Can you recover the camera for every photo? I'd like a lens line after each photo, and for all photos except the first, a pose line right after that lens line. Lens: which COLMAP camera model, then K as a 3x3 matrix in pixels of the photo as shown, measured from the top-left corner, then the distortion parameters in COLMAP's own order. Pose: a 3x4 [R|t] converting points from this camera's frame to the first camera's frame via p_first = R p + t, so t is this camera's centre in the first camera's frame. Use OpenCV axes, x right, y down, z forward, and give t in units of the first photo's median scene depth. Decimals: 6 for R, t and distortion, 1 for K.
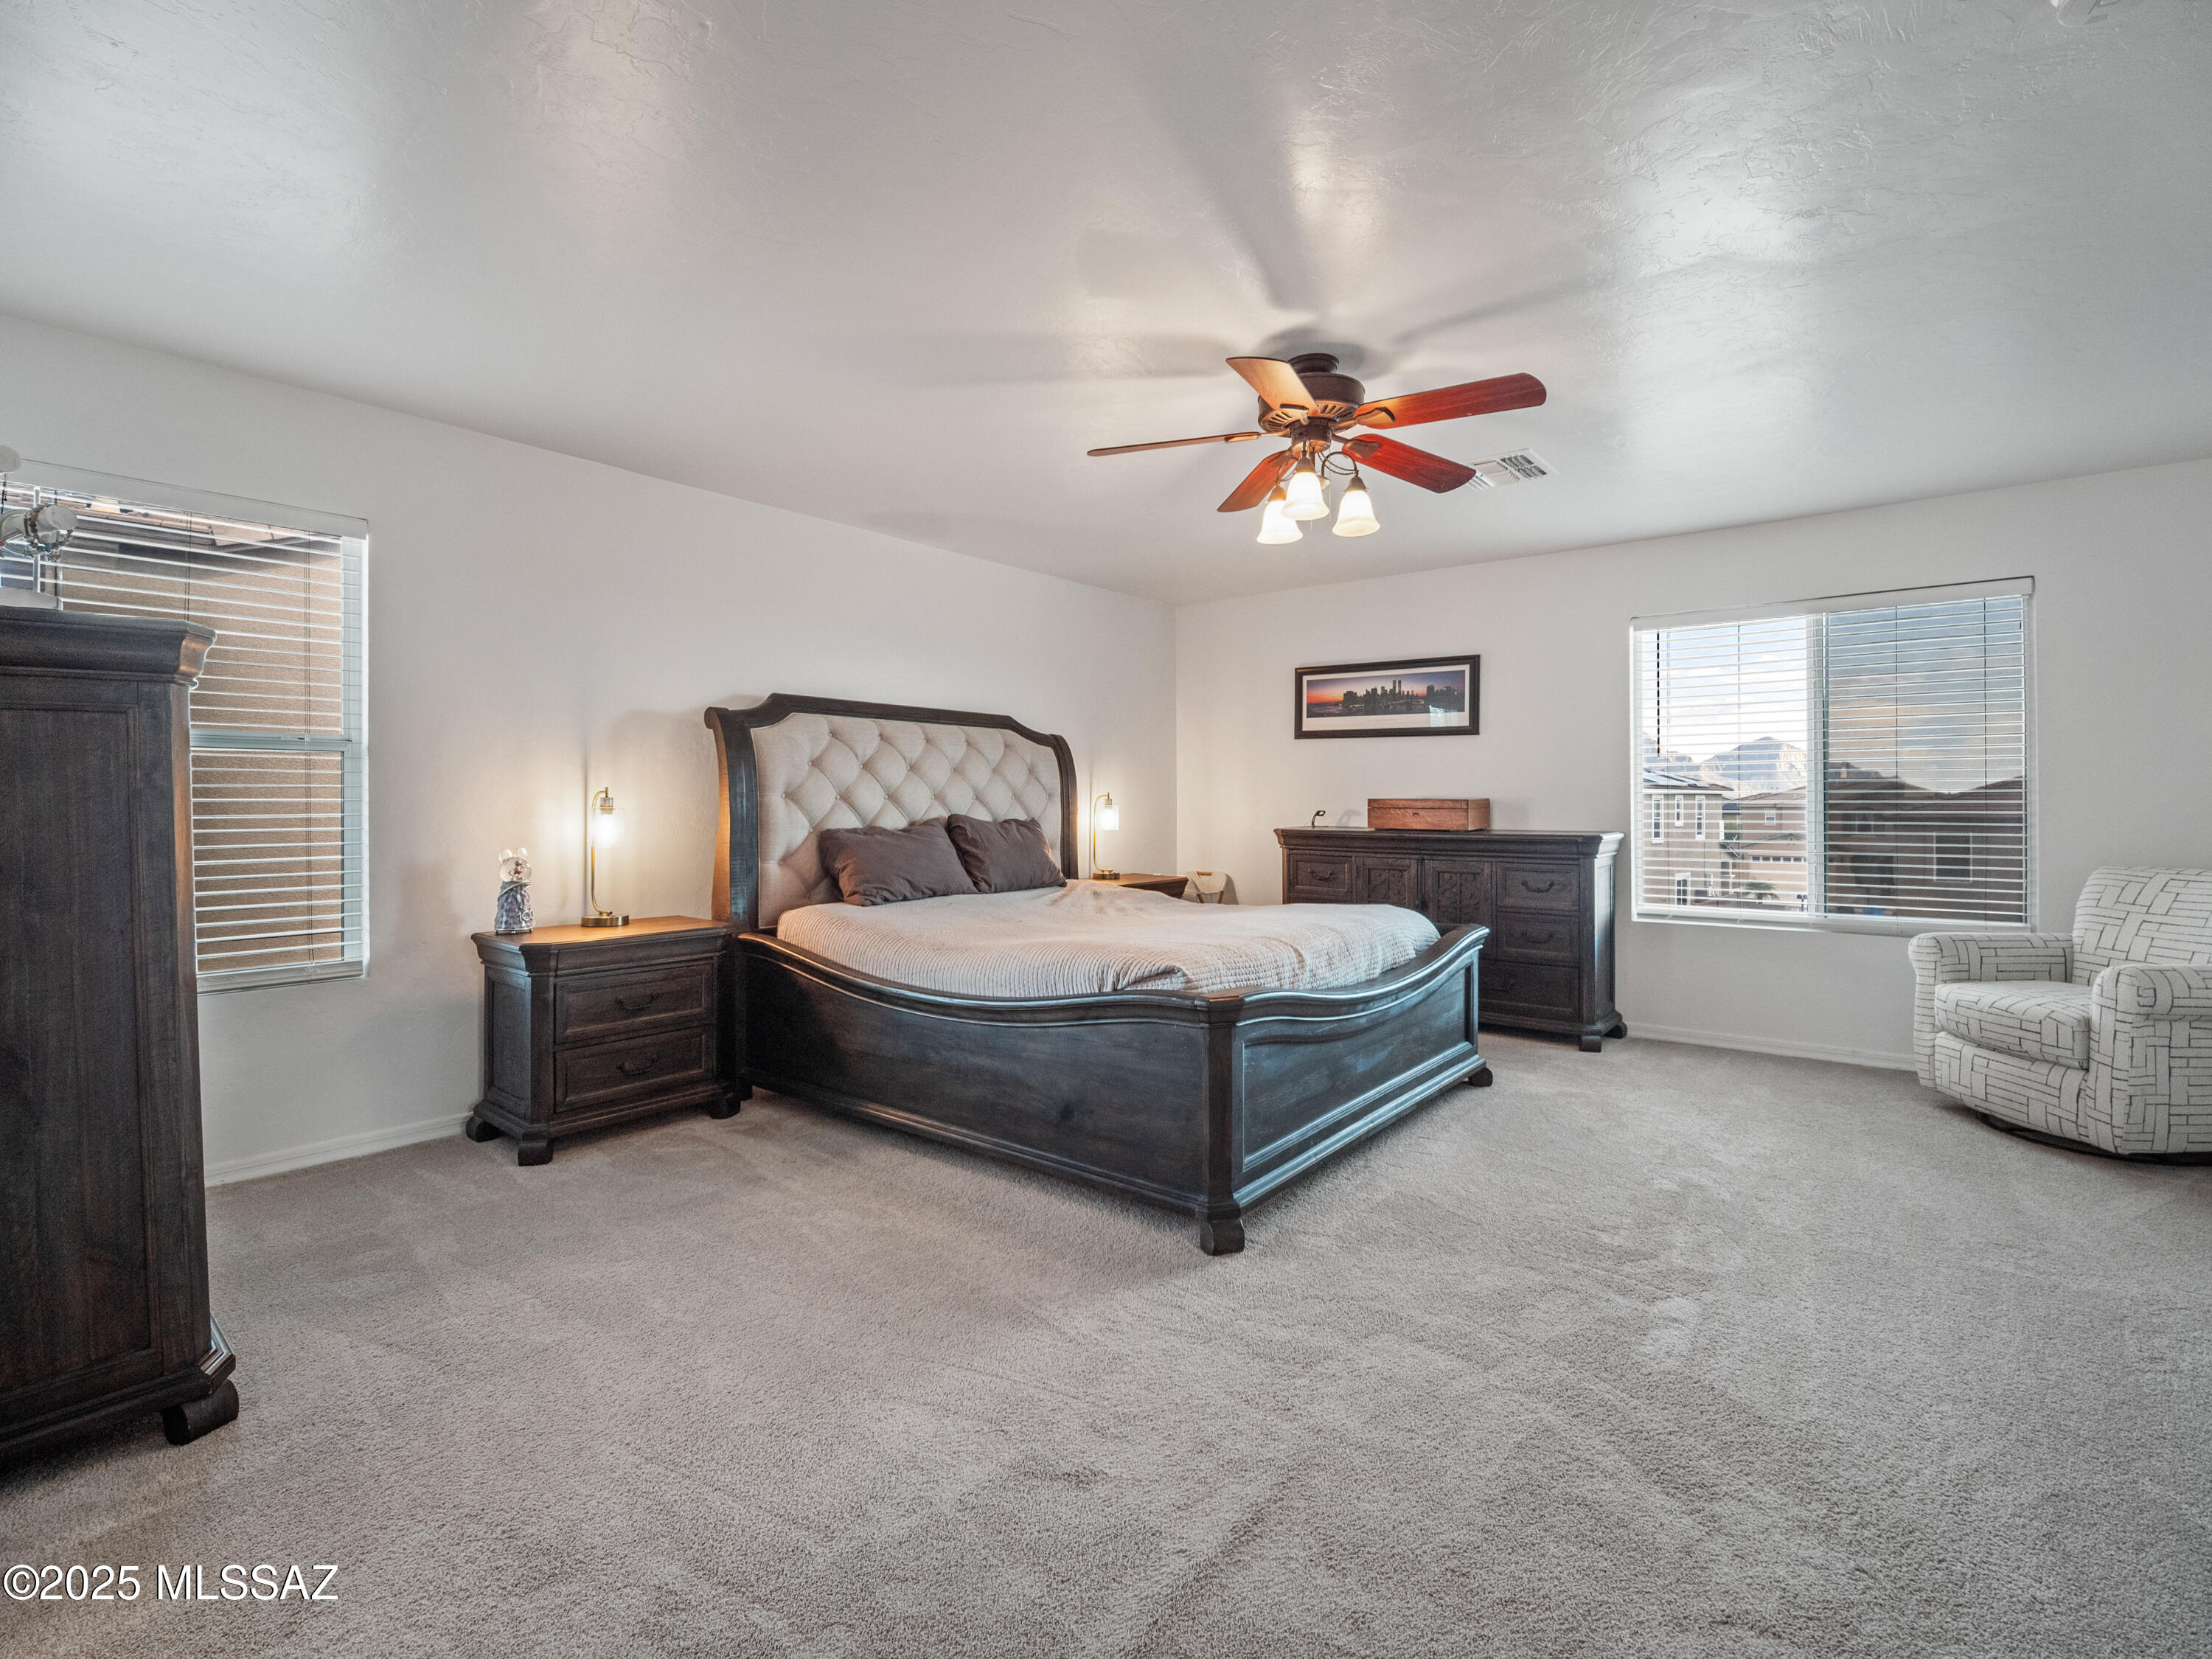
lens RADIAL K [[1032.1, 0, 1102.2], [0, 1032.1, 760.6], [0, 0, 1]] dist [-0.000962, -0.000959]
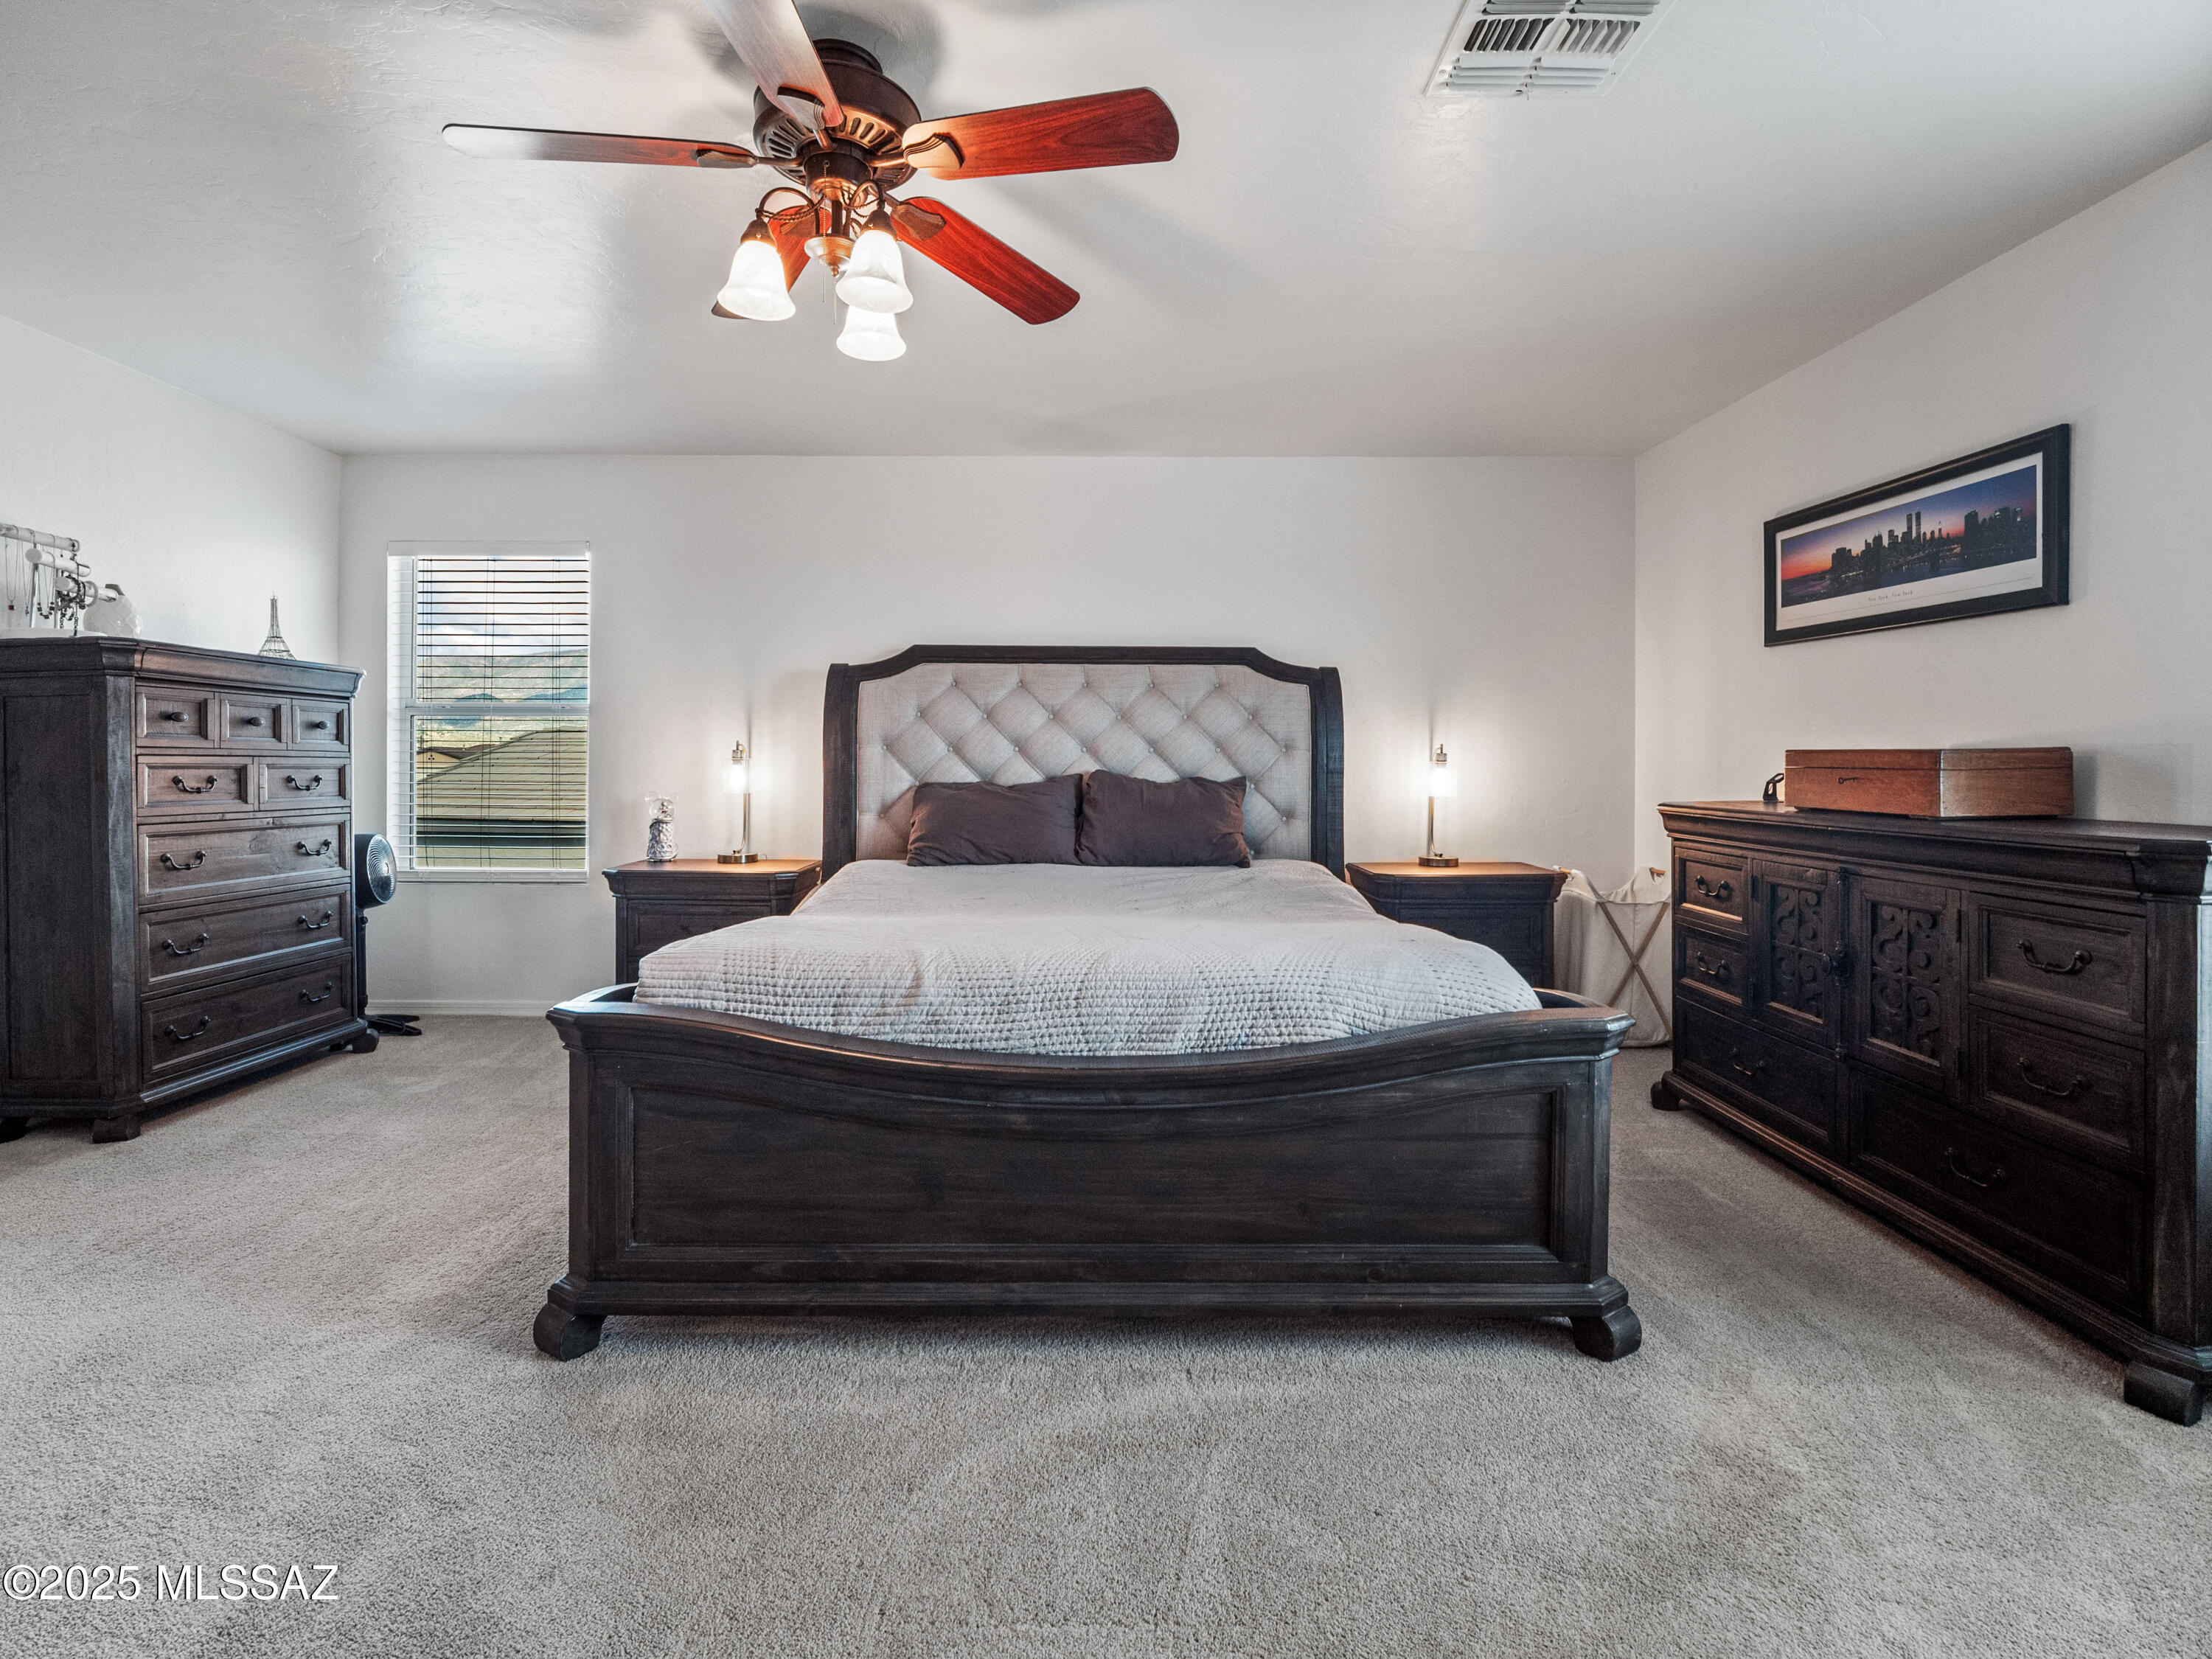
lens RADIAL K [[1032.1, 0, 1102.2], [0, 1032.1, 760.6], [0, 0, 1]] dist [-0.000962, -0.000959]
pose [[0.638596, 0.005285, -0.769524, 0.452727], [0.028583, 0.999124, 0.030581, 0.016644], [0.769011, -0.041524, 0.637885, 0.403447]]
